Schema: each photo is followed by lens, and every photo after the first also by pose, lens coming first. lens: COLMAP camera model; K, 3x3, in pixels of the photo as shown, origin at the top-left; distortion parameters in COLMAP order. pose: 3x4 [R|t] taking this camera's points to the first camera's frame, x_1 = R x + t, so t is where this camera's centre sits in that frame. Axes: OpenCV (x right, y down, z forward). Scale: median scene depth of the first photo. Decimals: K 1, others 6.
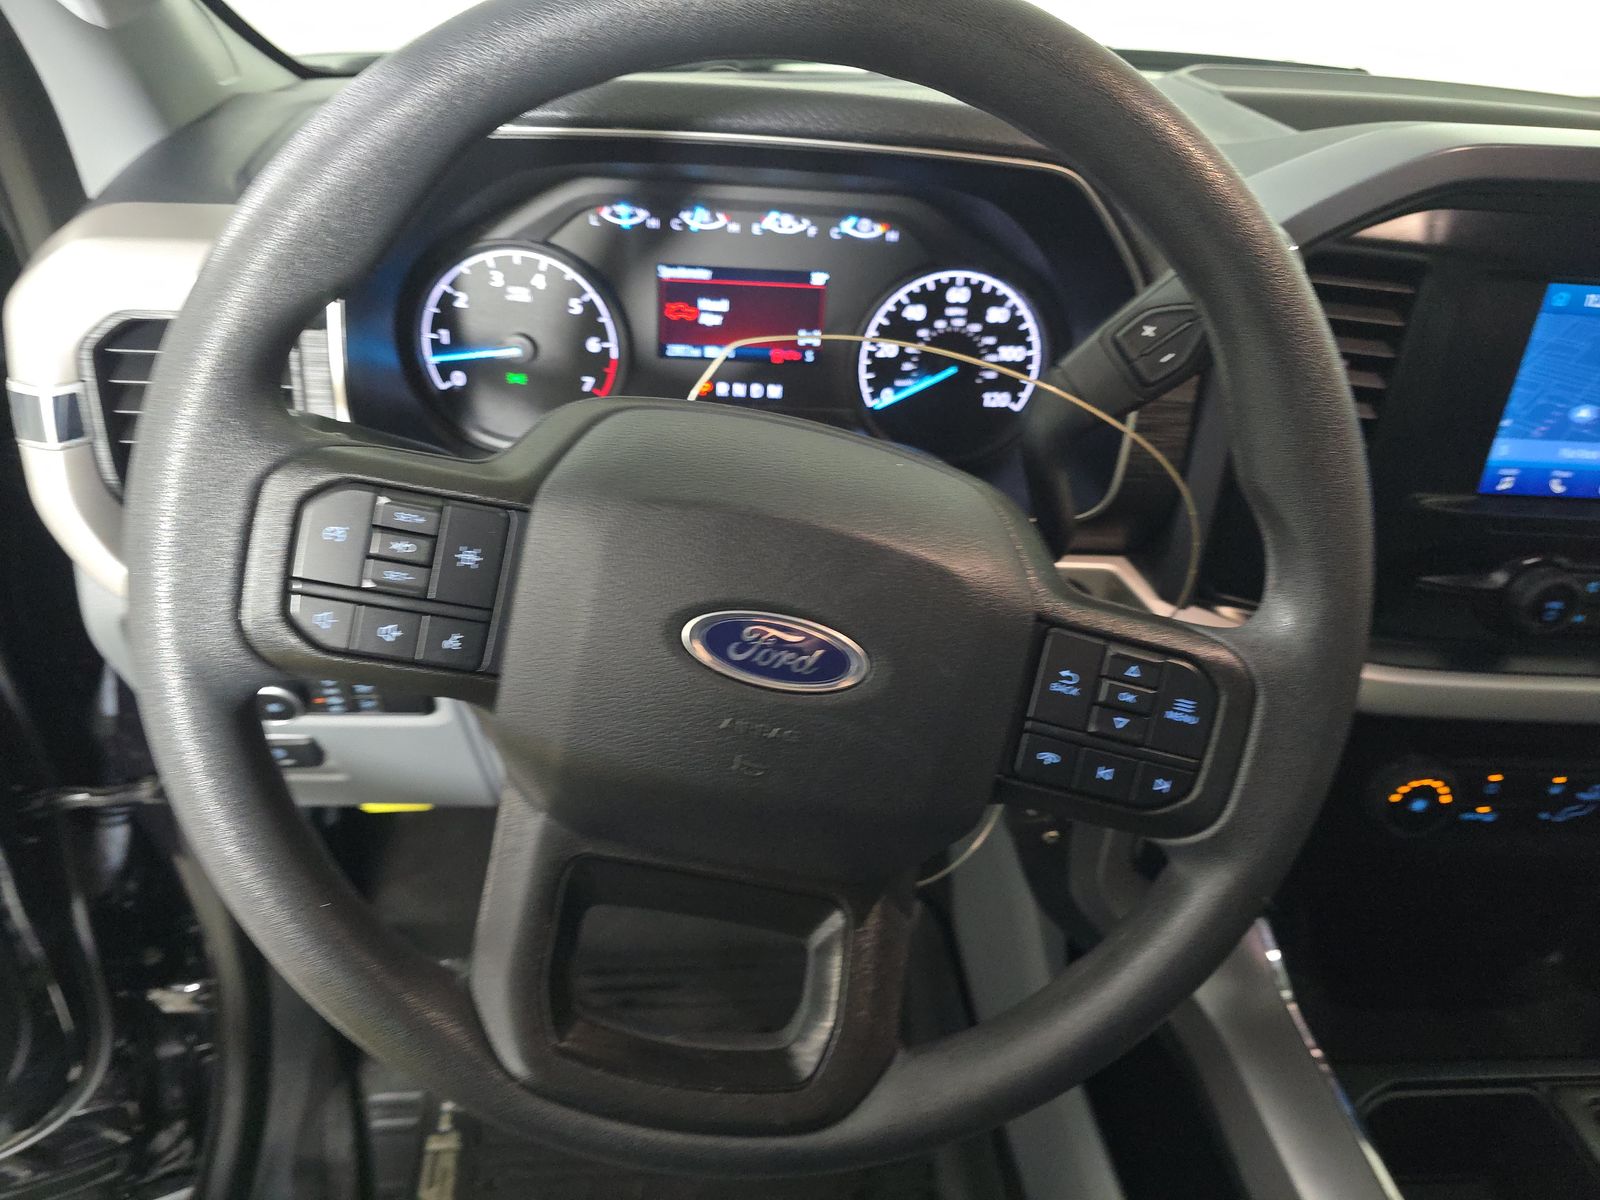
lens RADIAL K [[1079.6, 0, 795.5], [0, 1079.6, 593.0], [0, 0, 1]] dist [0.038026, -0.037547]
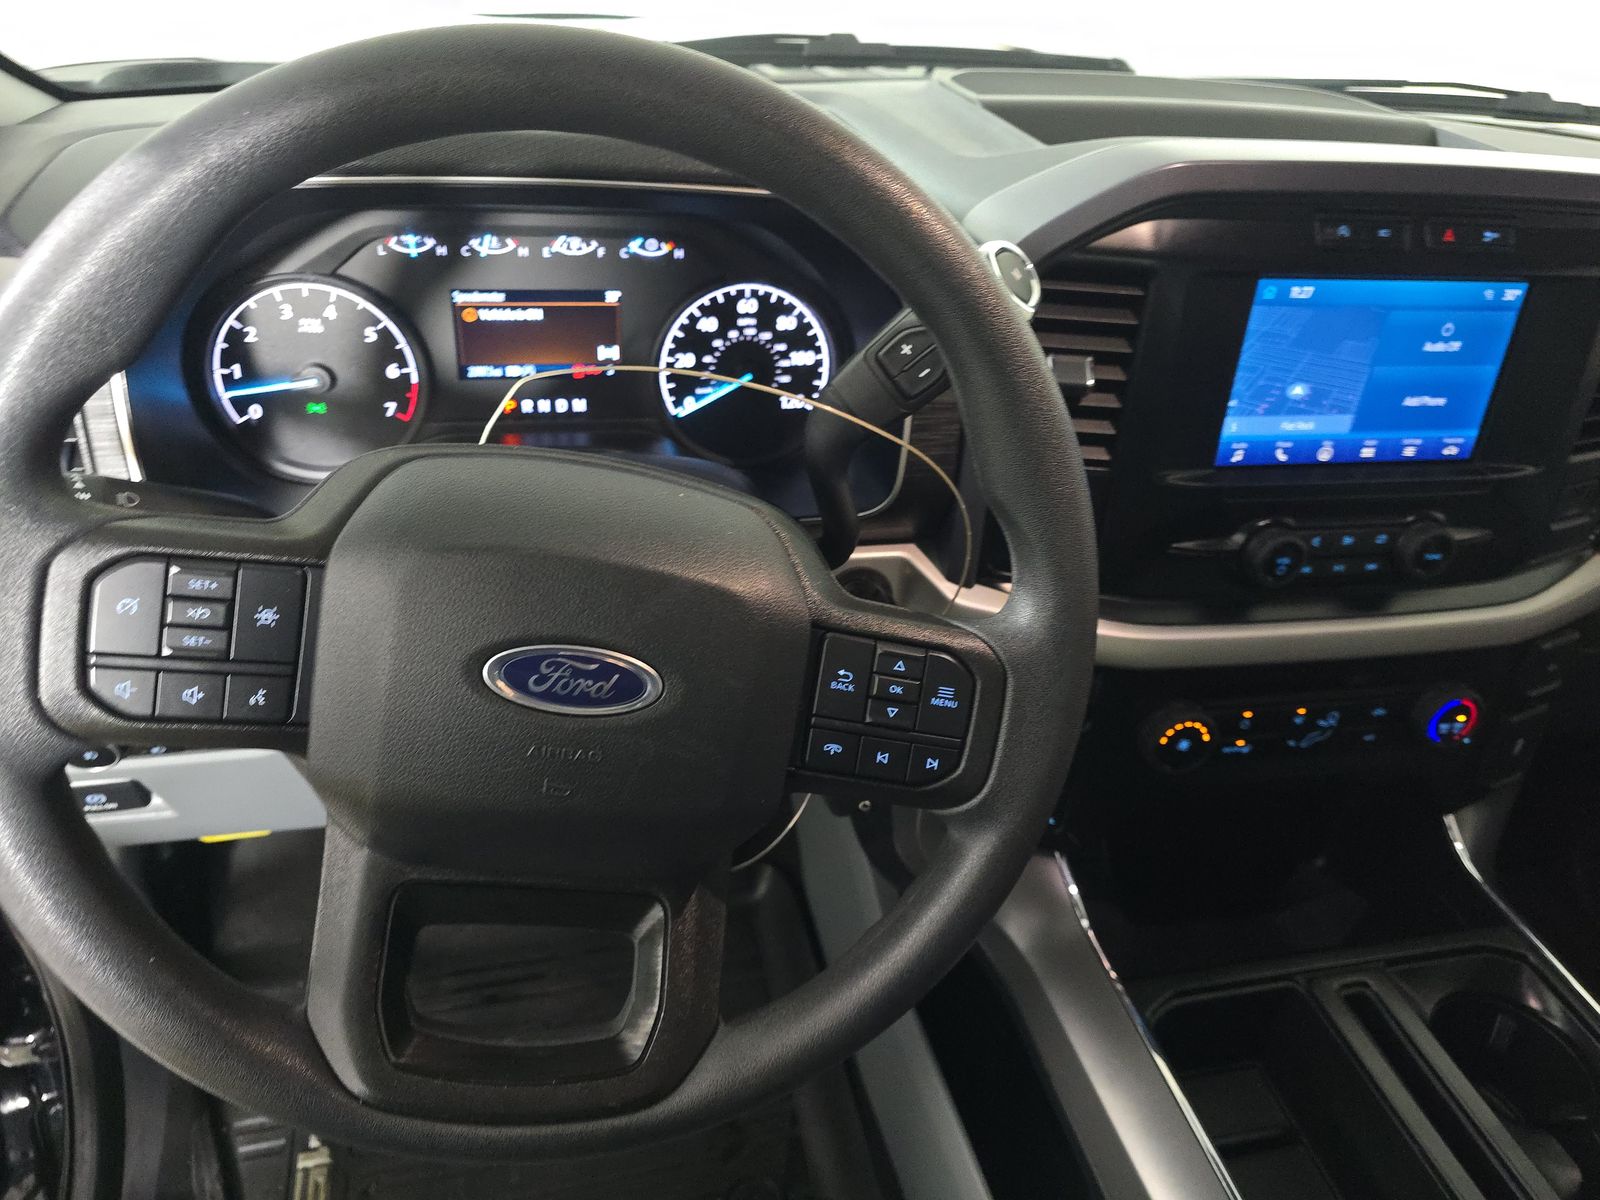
lens RADIAL K [[1079.6, 0, 788.2], [0, 1079.6, 588.7], [0, 0, 1]] dist [0.038026, -0.037547]
pose [[0.989586, -0.076399, 0.121999, 0.042070], [0.072843, 0.996786, 0.033351, -0.034594], [-0.124155, -0.024117, 0.991970, -0.061779]]
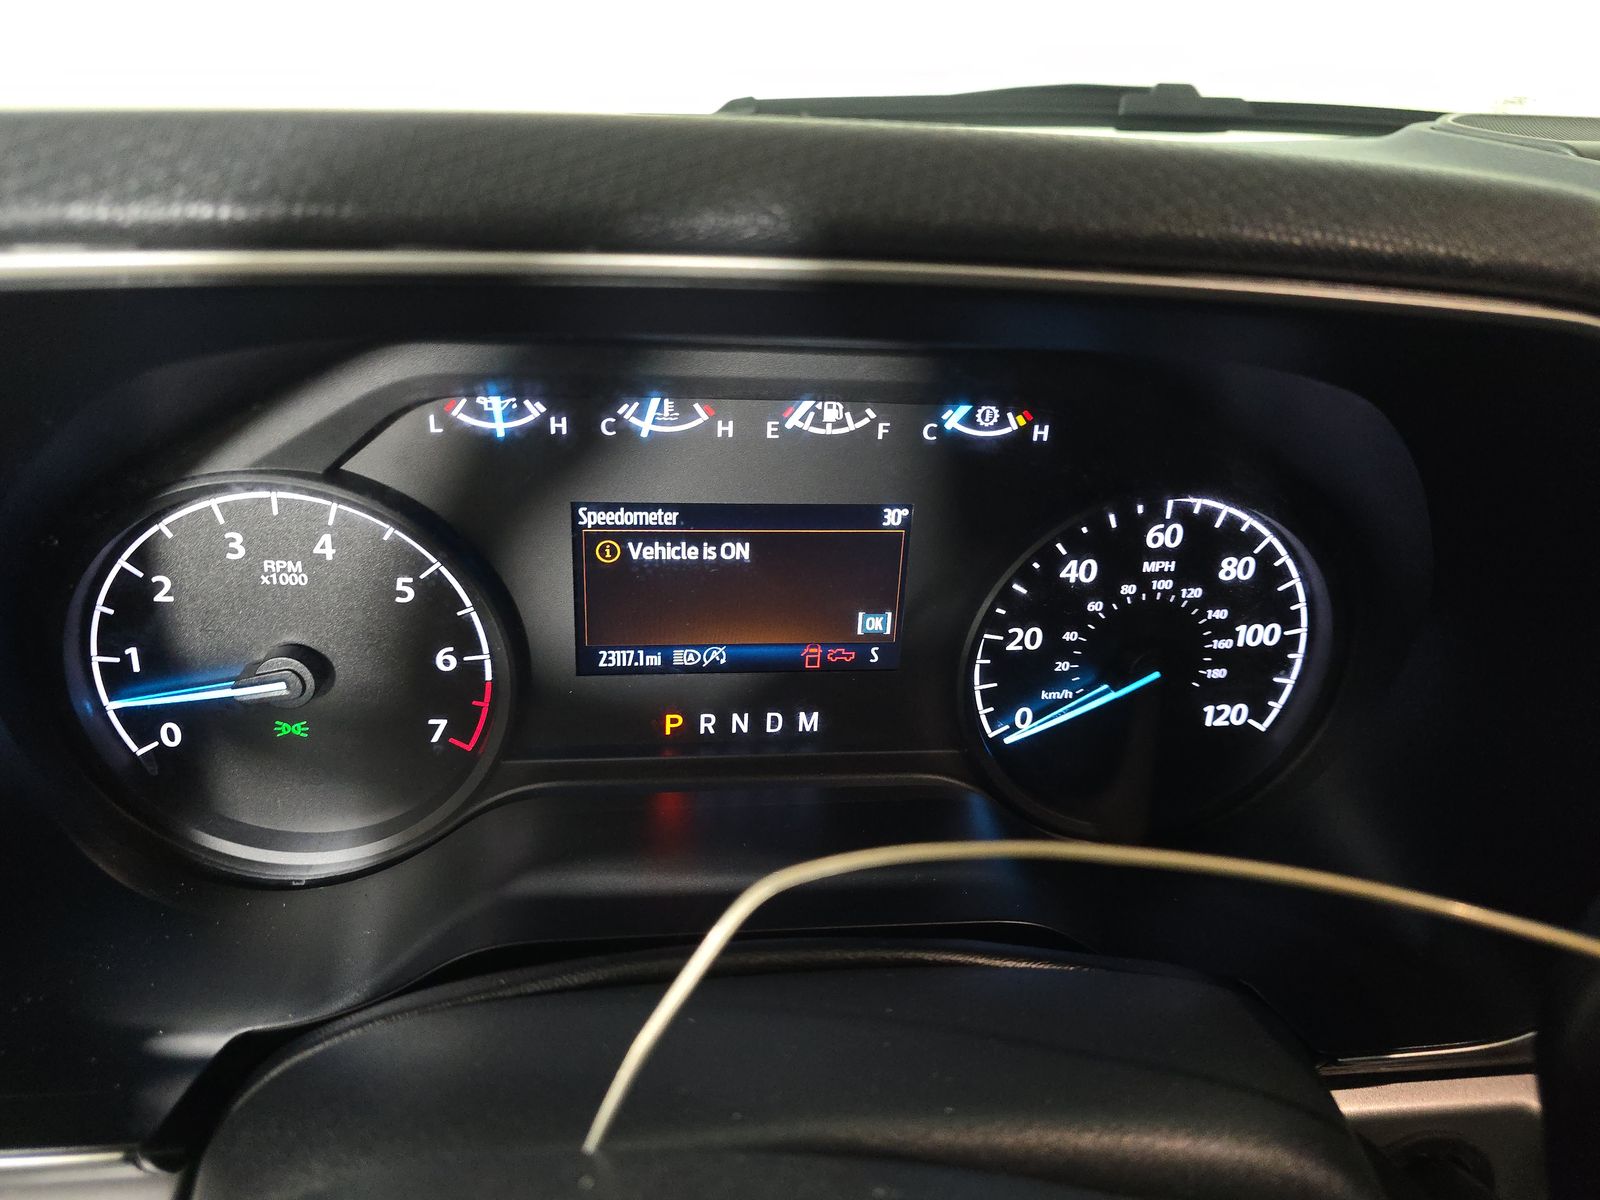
lens RADIAL K [[1079.6, 0, 790.4], [0, 1079.6, 591.0], [0, 0, 1]] dist [0.038026, -0.037547]
pose [[0.999270, -0.029972, 0.023681, -0.041747], [0.031648, 0.996764, -0.073885, -0.229135], [-0.021390, 0.074580, 0.996986, 0.522473]]
